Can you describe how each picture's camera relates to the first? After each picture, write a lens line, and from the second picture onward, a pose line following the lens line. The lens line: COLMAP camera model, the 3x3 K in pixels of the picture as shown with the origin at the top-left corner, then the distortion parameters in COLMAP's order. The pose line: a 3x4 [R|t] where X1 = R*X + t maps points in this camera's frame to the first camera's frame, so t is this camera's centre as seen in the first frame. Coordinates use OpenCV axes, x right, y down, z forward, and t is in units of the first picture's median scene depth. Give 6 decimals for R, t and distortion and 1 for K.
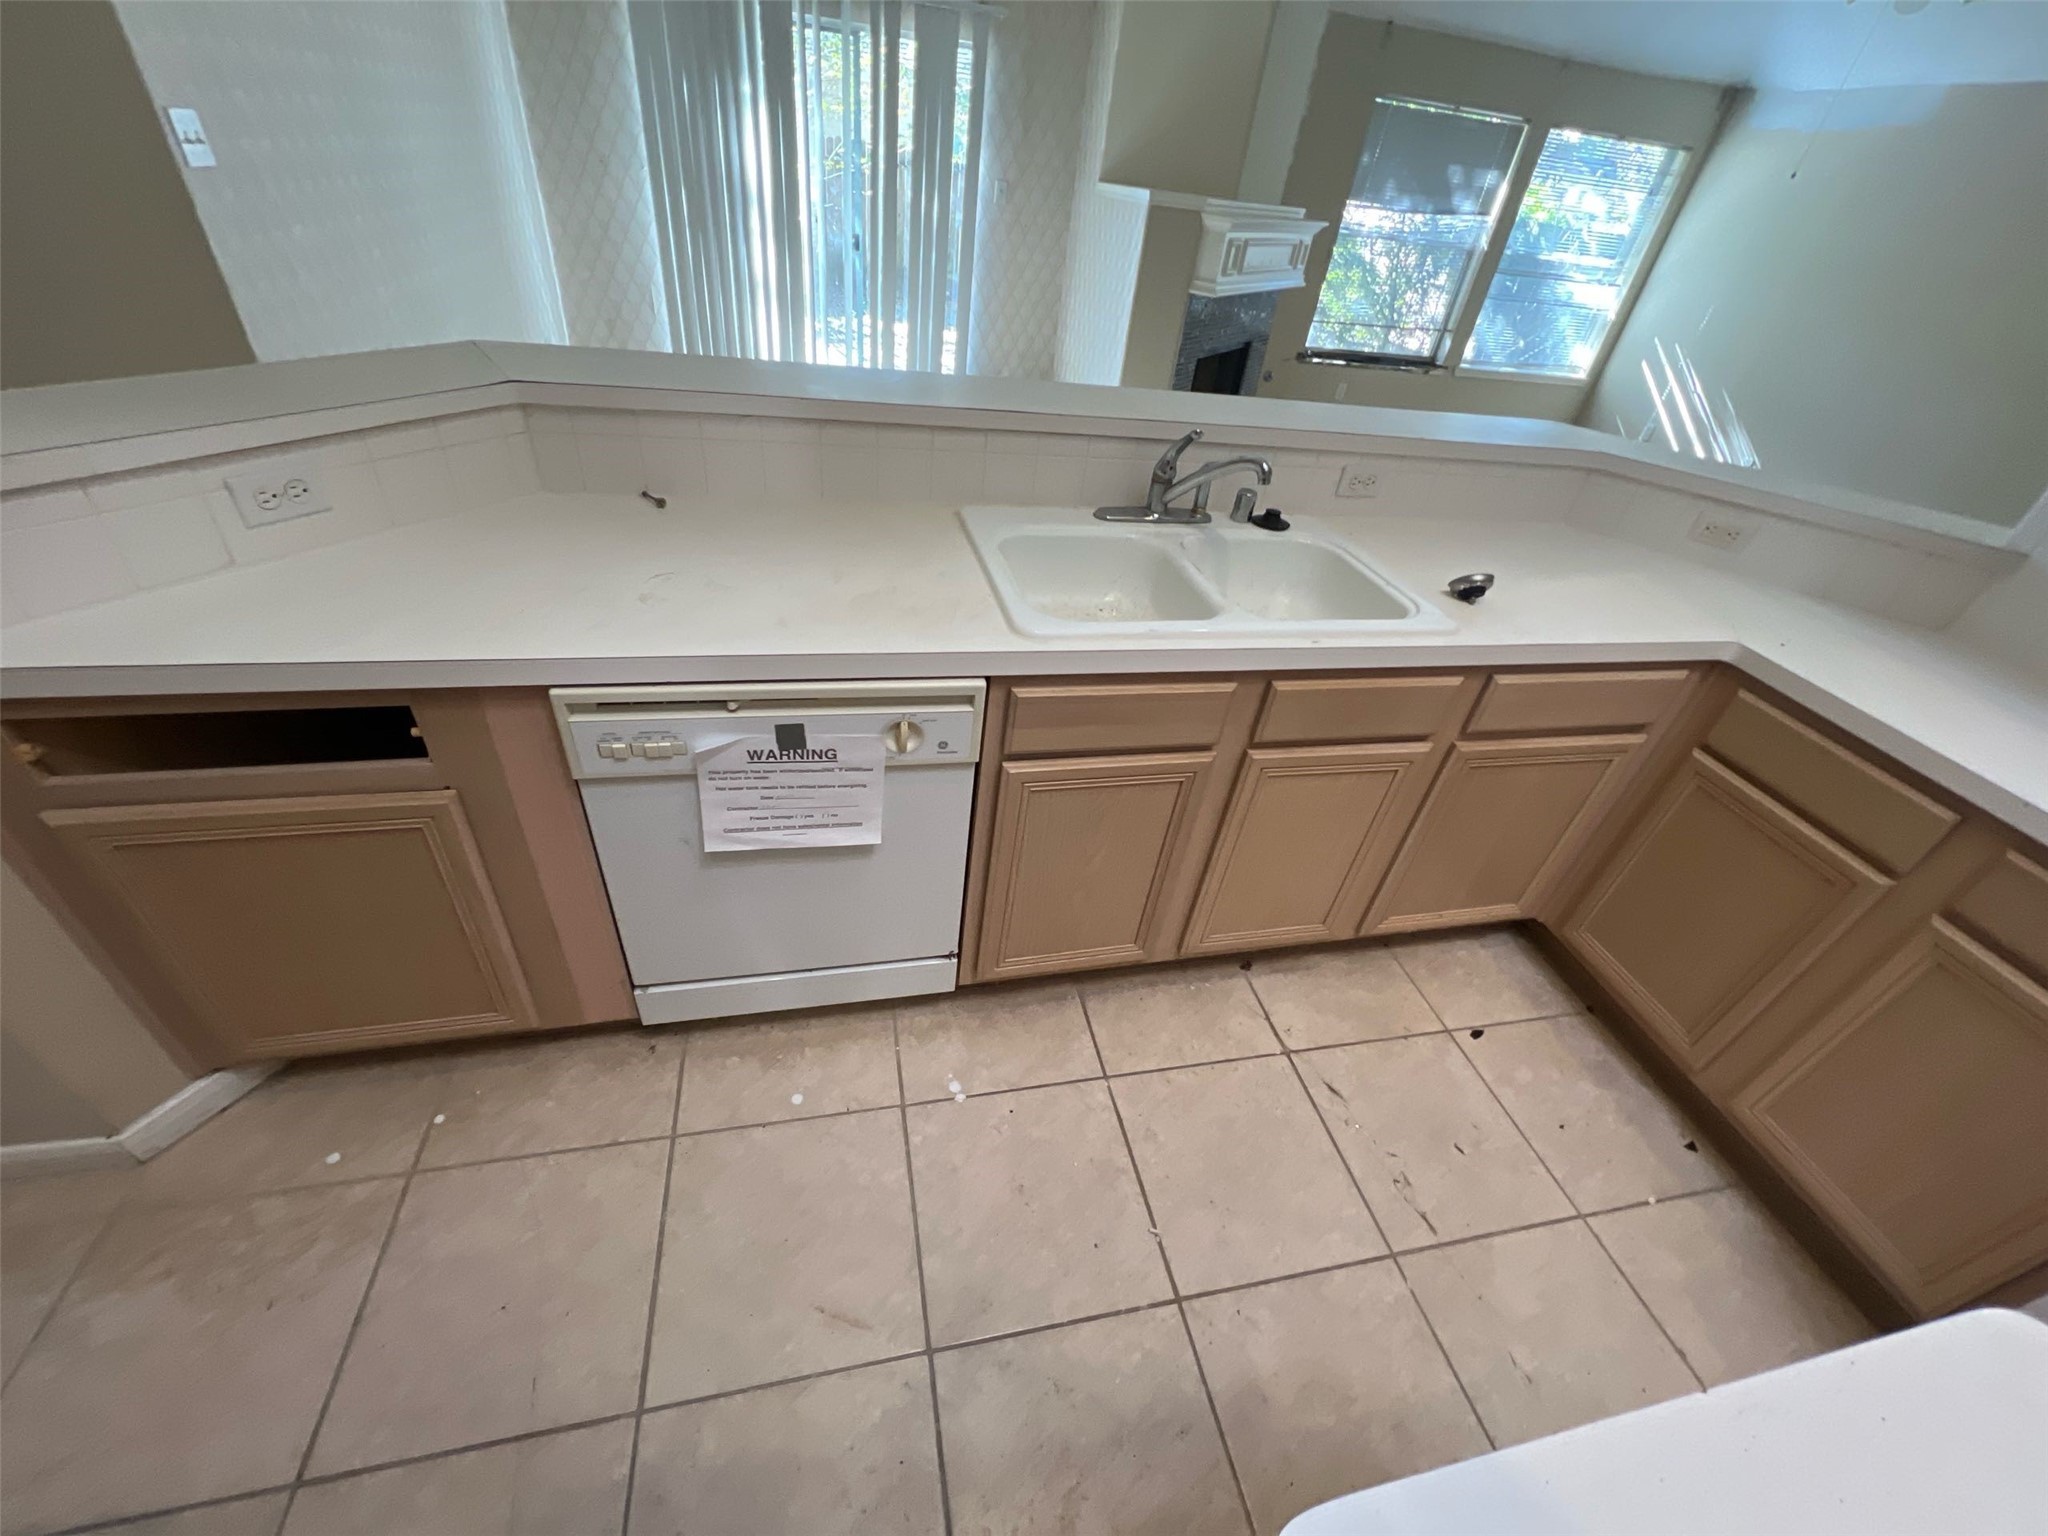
lens RADIAL K [[809.8, 0, 1024.0], [0, 809.8, 768.0], [0, 0, 1]] dist [-0.004365, 0.000161]
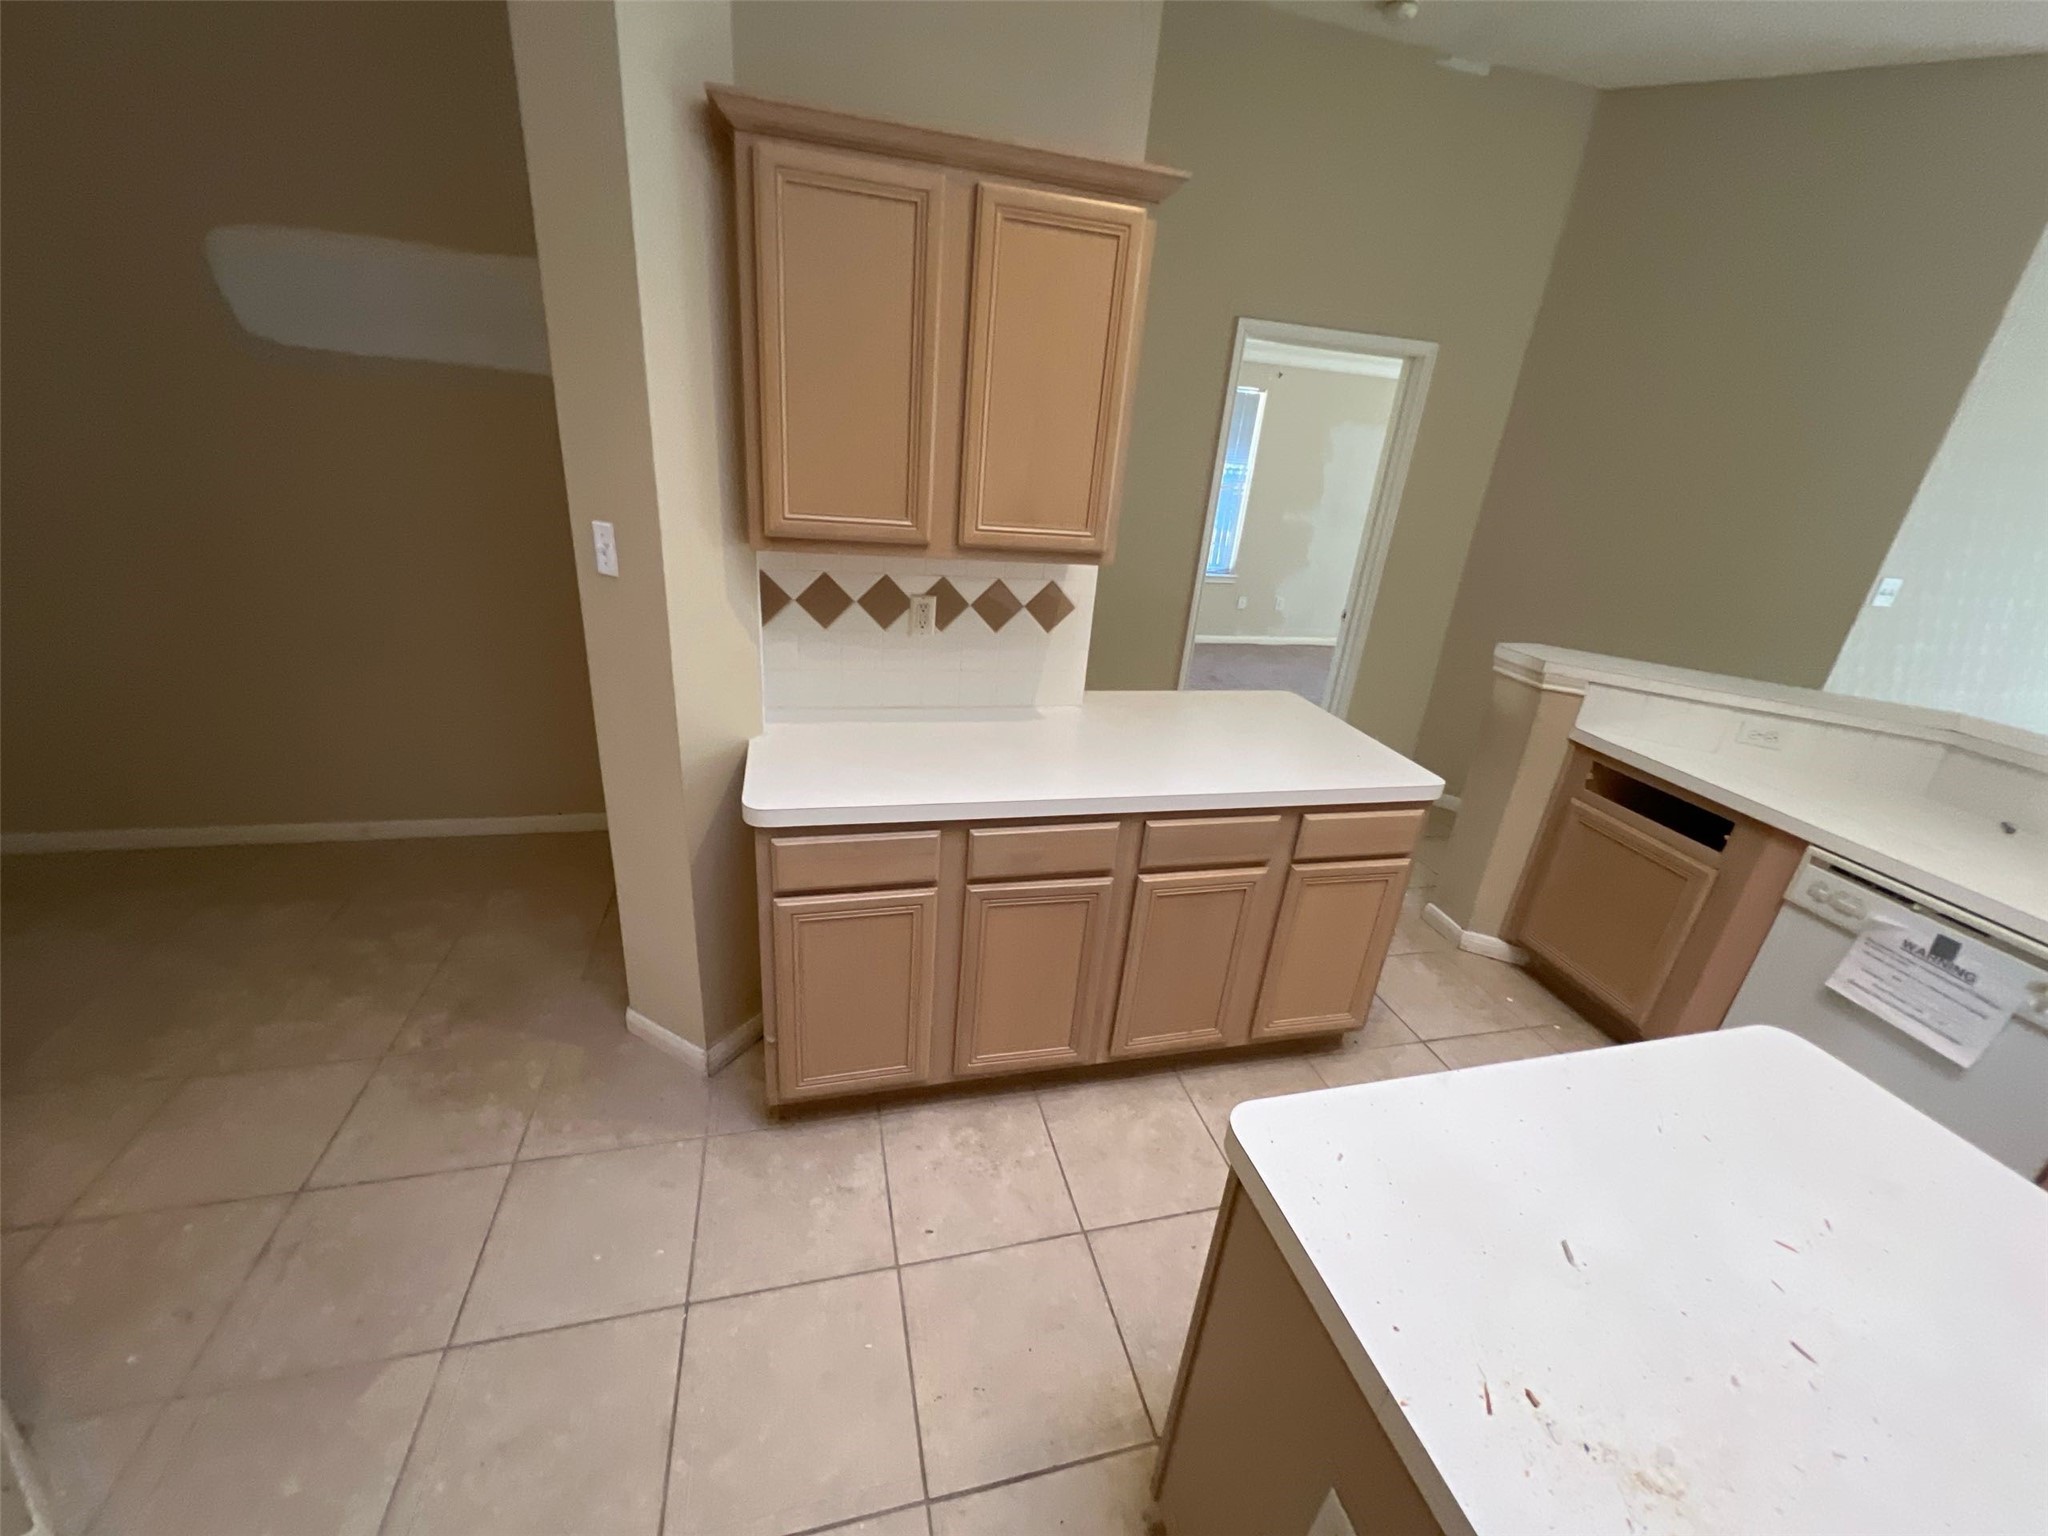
lens RADIAL K [[817.5, 0, 1024.0], [0, 817.5, 768.0], [0, 0, 1]] dist [-0.001287, -0.004907]
pose [[0.049244, 0.278277, -0.959238, 0.568928], [-0.656744, 0.732607, 0.178815, 0.336951], [0.752504, 0.621168, 0.218833, -0.461402]]
